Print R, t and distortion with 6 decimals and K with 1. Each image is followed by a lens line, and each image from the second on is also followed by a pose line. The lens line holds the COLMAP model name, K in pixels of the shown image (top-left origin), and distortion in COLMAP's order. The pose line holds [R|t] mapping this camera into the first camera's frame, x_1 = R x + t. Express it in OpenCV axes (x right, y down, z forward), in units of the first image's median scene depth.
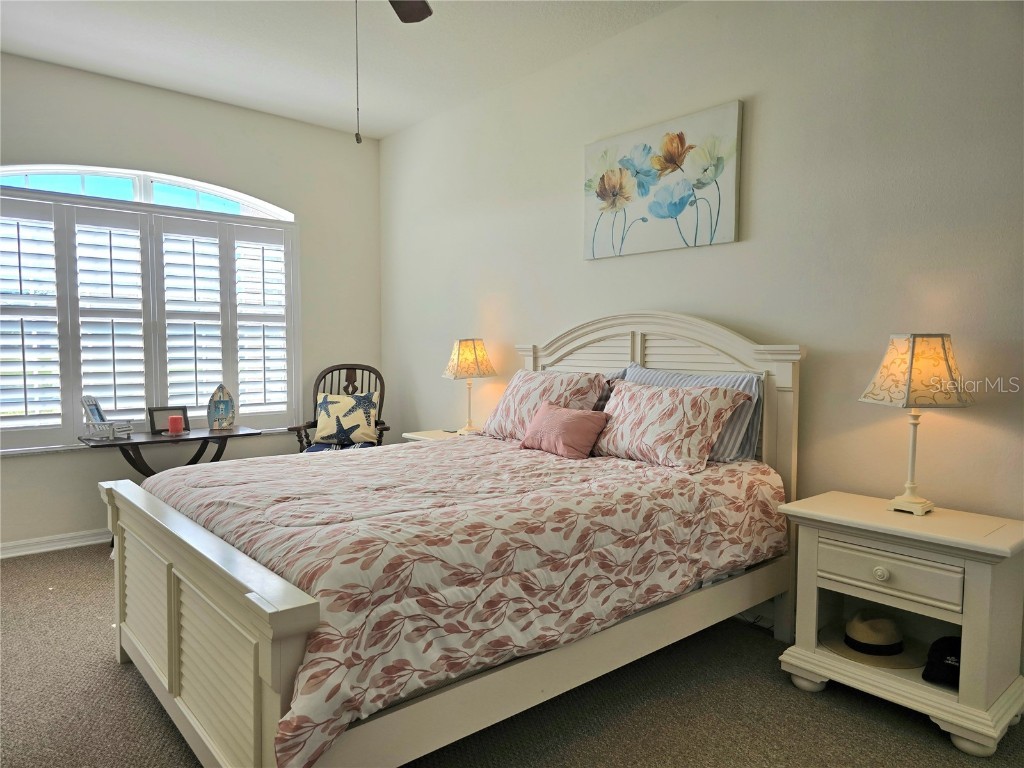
lens RADIAL K [[703.0, 0, 512.0], [0, 703.0, 384.0], [0, 0, 1]] dist [0.062305, -0.000314]
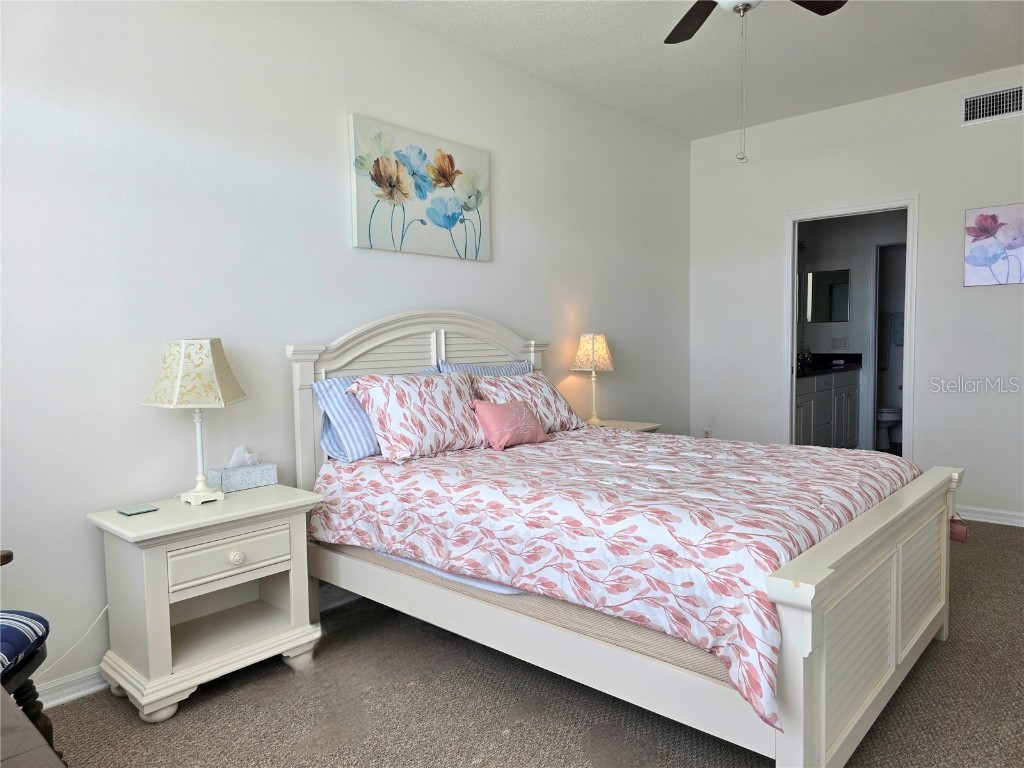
lens RADIAL K [[687.2, 0, 517.8], [0, 687.2, 383.0], [0, 0, 1]] dist [0.068312, -0.074571]
pose [[-0.122735, -0.057200, 0.990790, -0.832352], [0.075684, 0.994891, 0.066812, -0.055227], [-0.989549, 0.083187, -0.117779, 0.990699]]
